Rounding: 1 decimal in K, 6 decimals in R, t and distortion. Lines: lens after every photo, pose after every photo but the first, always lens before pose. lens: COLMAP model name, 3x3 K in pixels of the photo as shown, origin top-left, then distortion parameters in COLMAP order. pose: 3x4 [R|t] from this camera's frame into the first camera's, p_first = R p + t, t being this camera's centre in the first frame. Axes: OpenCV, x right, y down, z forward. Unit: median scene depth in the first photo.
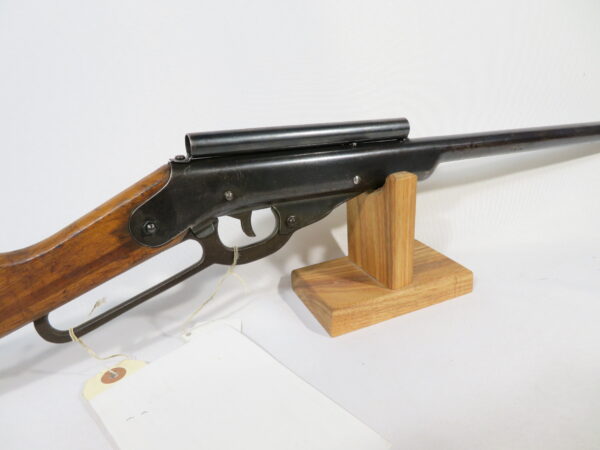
lens RADIAL K [[423.1, 0, 300.0], [0, 423.1, 225.0], [0, 0, 1]] dist [-0.008153, -0.002890]
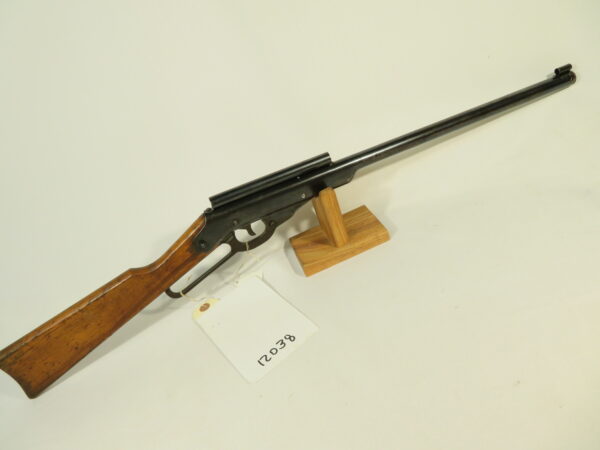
lens RADIAL K [[423.1, 0, 300.0], [0, 423.1, 225.0], [0, 0, 1]] dist [-0.008153, -0.002890]
pose [[0.968068, -0.133898, -0.211932, 0.473430], [0.180116, 0.959520, 0.216519, -0.370982], [0.174362, -0.247778, 0.952998, -0.748417]]
